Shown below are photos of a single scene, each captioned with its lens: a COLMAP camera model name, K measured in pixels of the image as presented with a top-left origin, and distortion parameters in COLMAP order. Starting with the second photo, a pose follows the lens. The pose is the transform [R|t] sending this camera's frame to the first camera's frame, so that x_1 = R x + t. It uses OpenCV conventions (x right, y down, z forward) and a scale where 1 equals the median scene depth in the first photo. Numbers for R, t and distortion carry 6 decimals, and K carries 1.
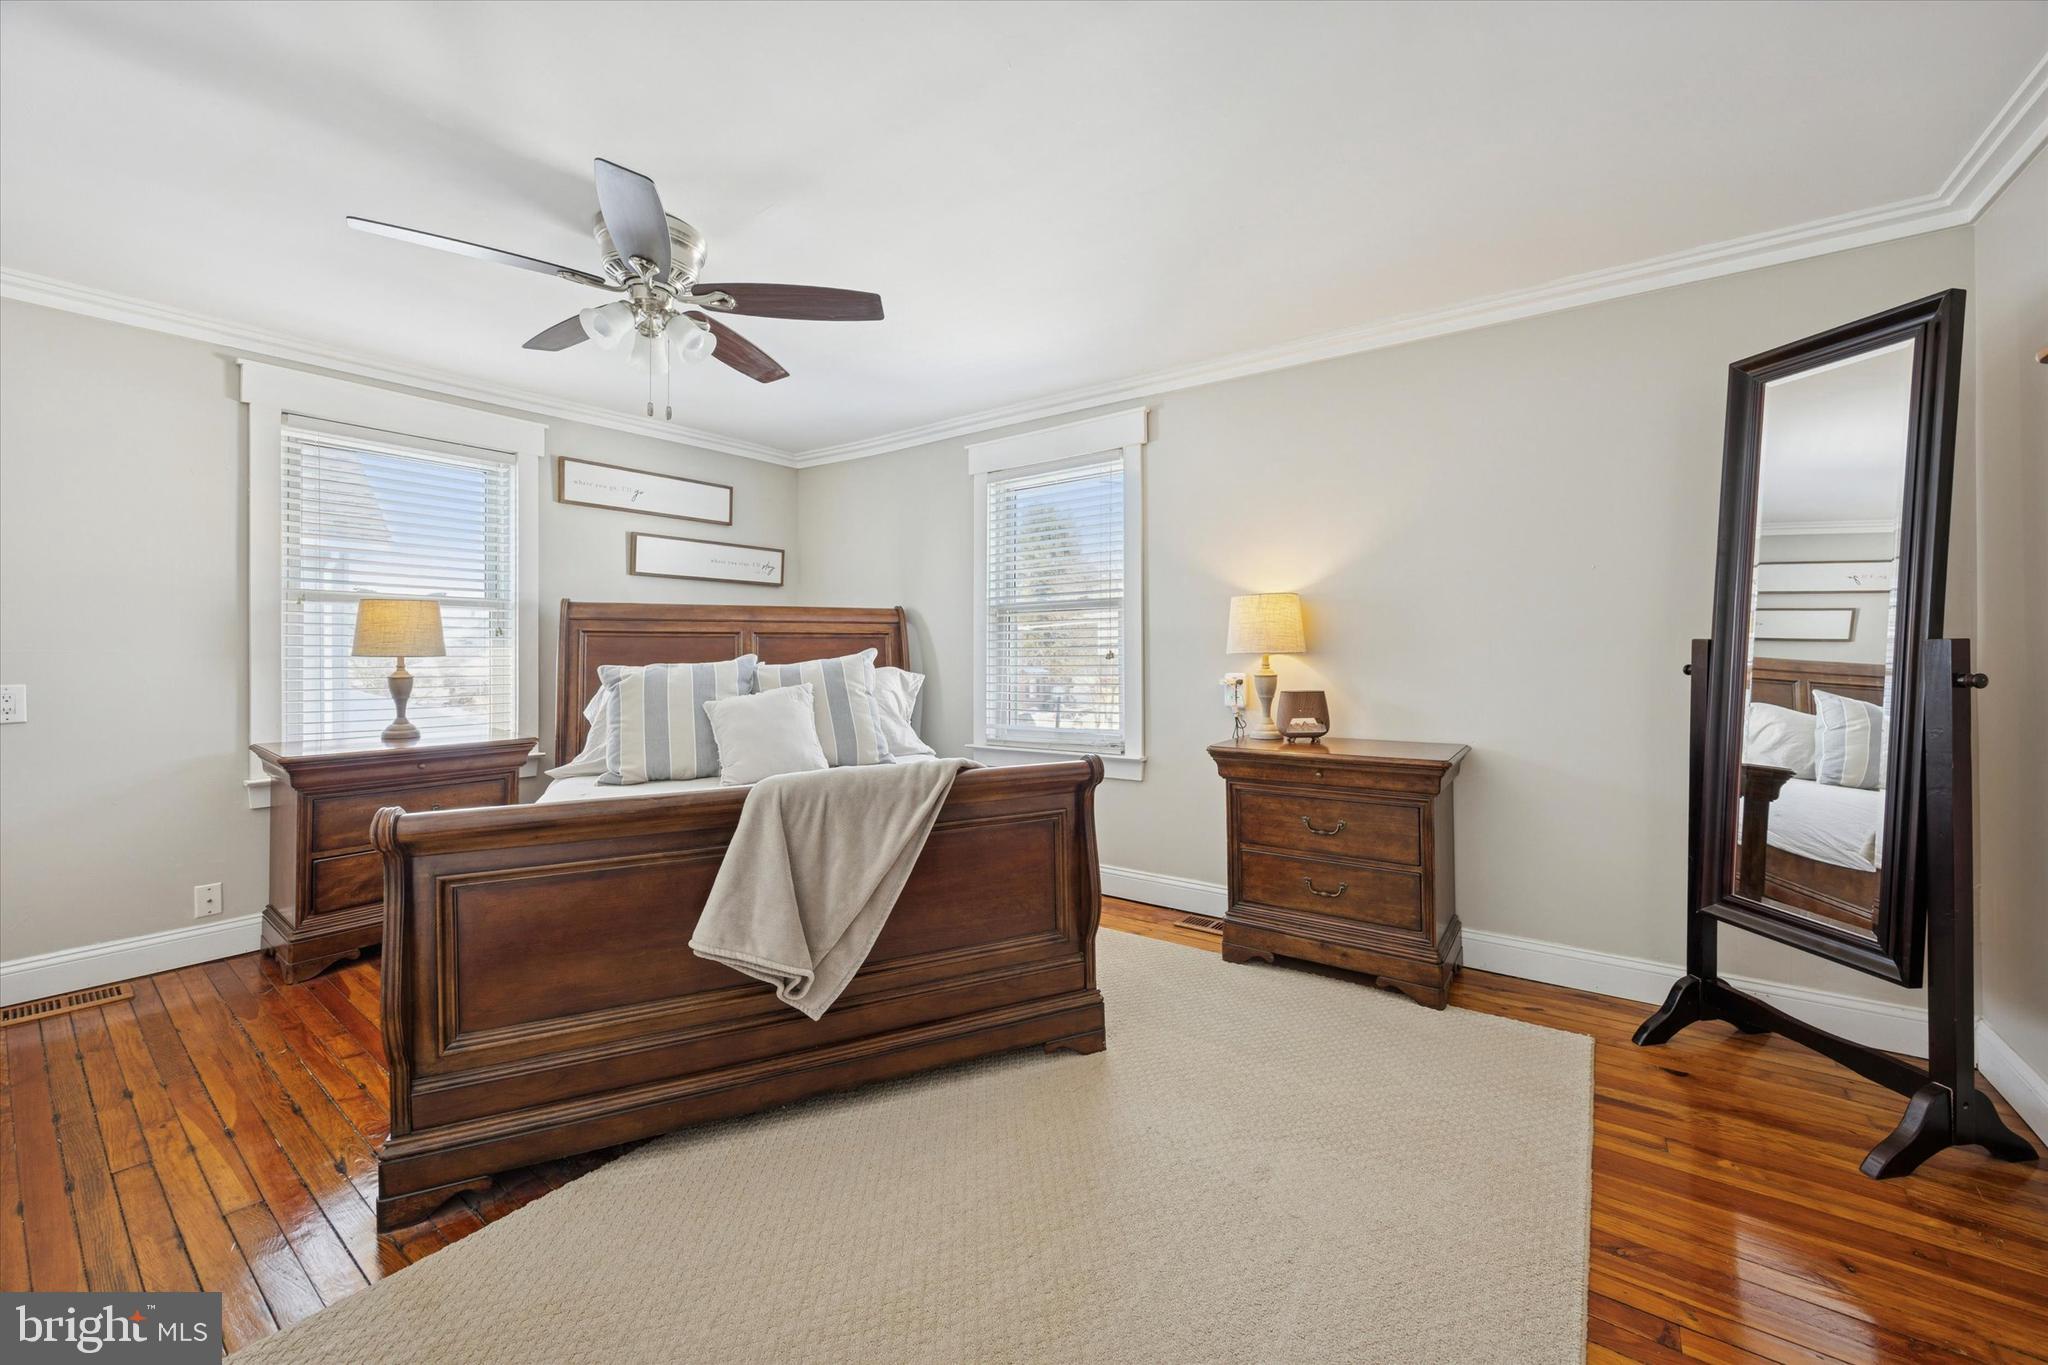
lens RADIAL K [[795.2, 0, 1028.0], [0, 795.2, 645.9], [0, 0, 1]] dist [0.001117, 0.000111]
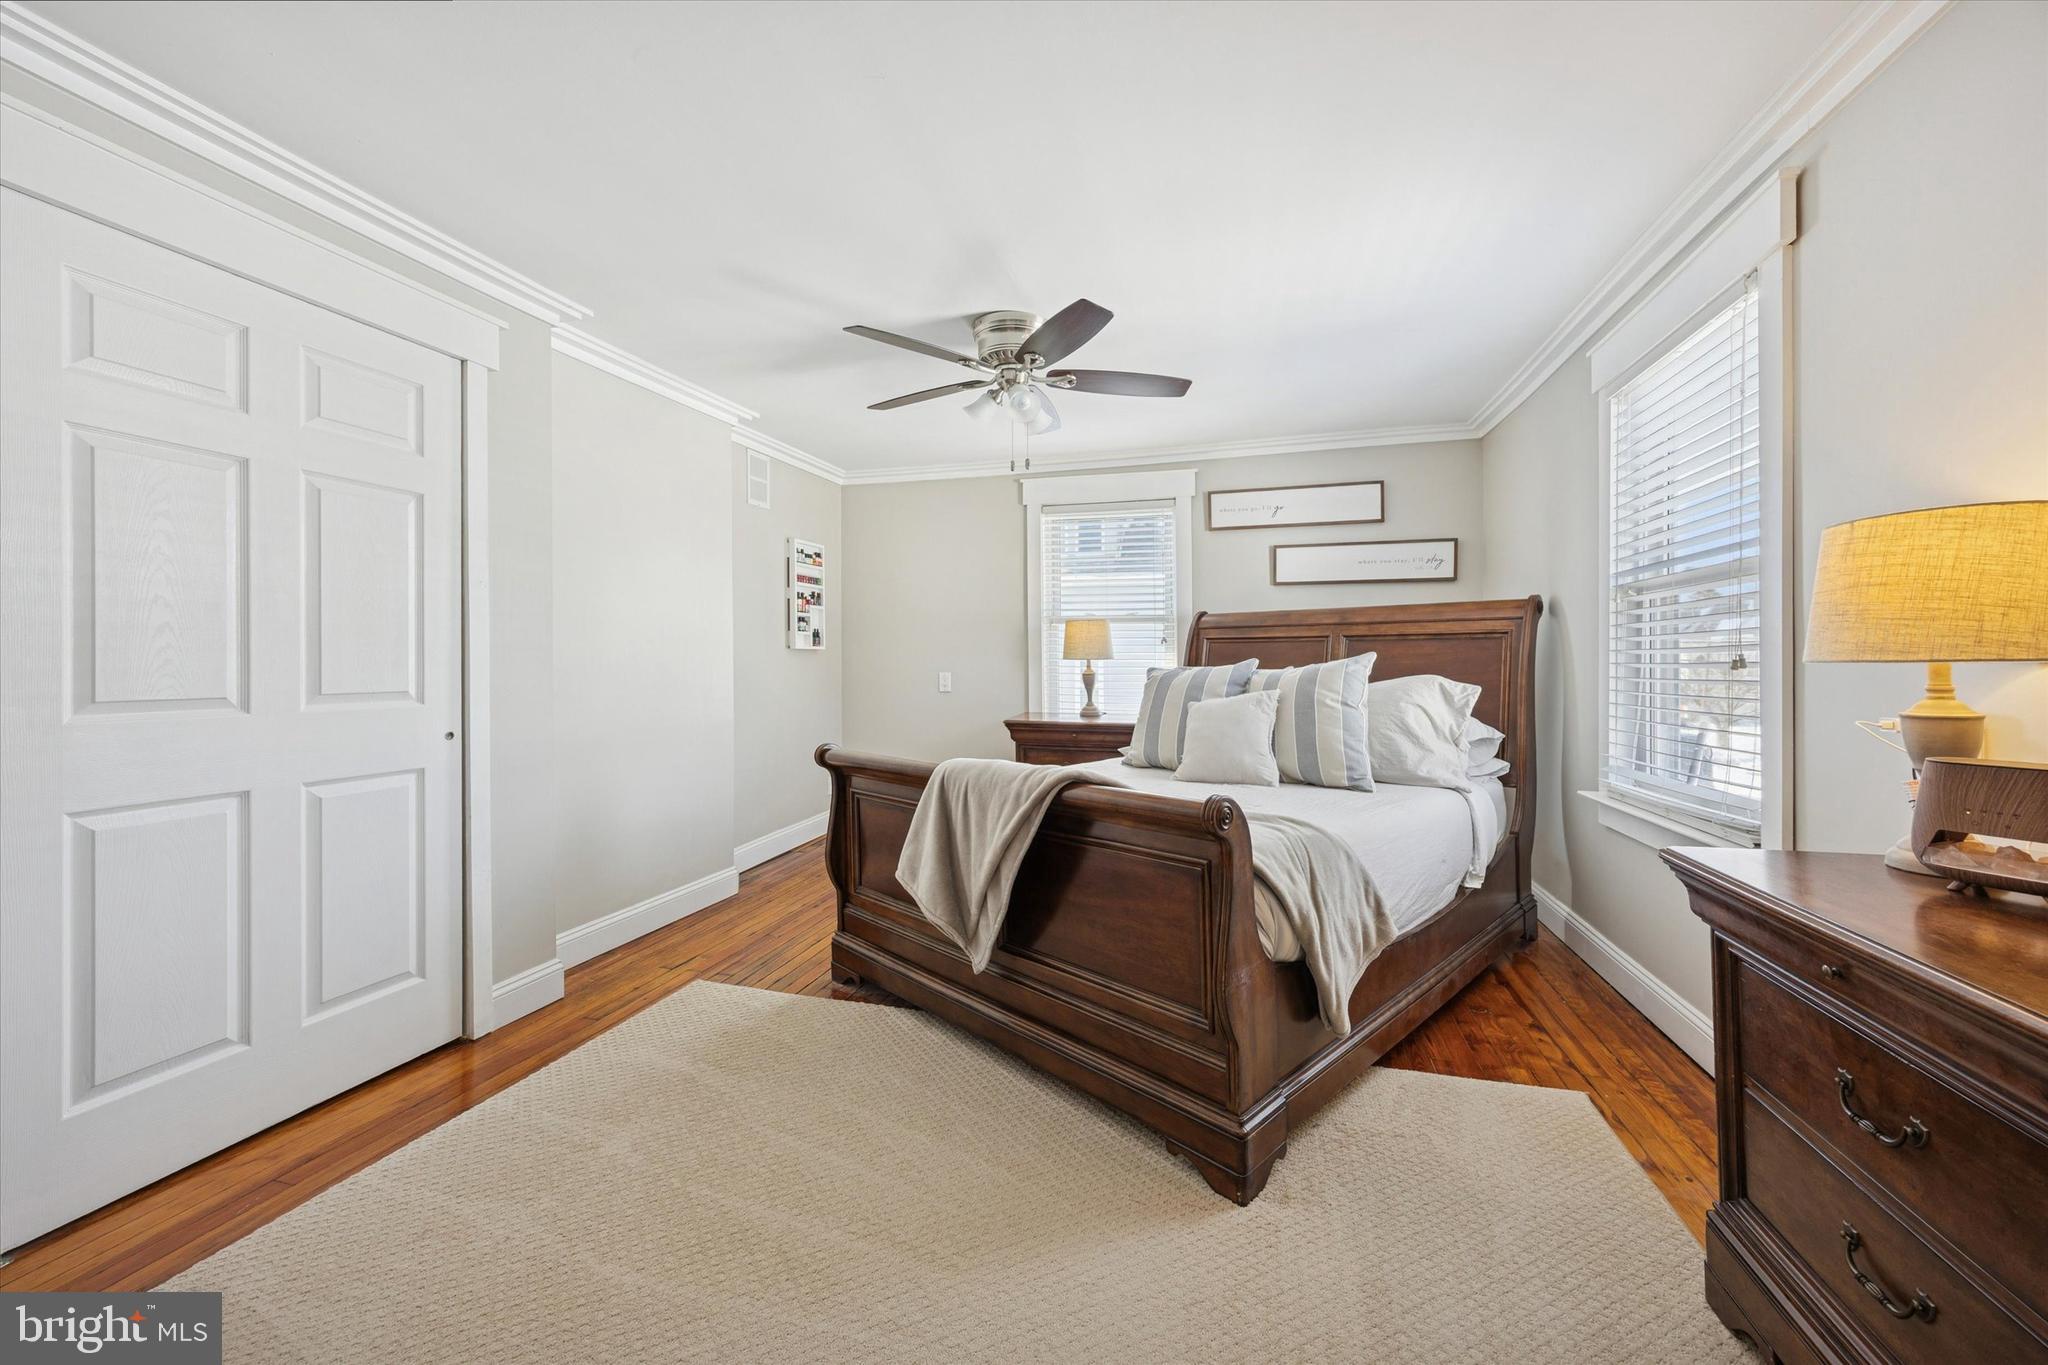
lens RADIAL K [[769.1, 0, 1032.7], [0, 769.1, 675.9], [0, 0, 1]] dist [0.000113, 0.000028]
pose [[0.353553, 0.024671, -0.935089, 0.463884], [0.007284, 0.999549, 0.029126, 0.002157], [0.935386, -0.017109, 0.353214, 0.397622]]
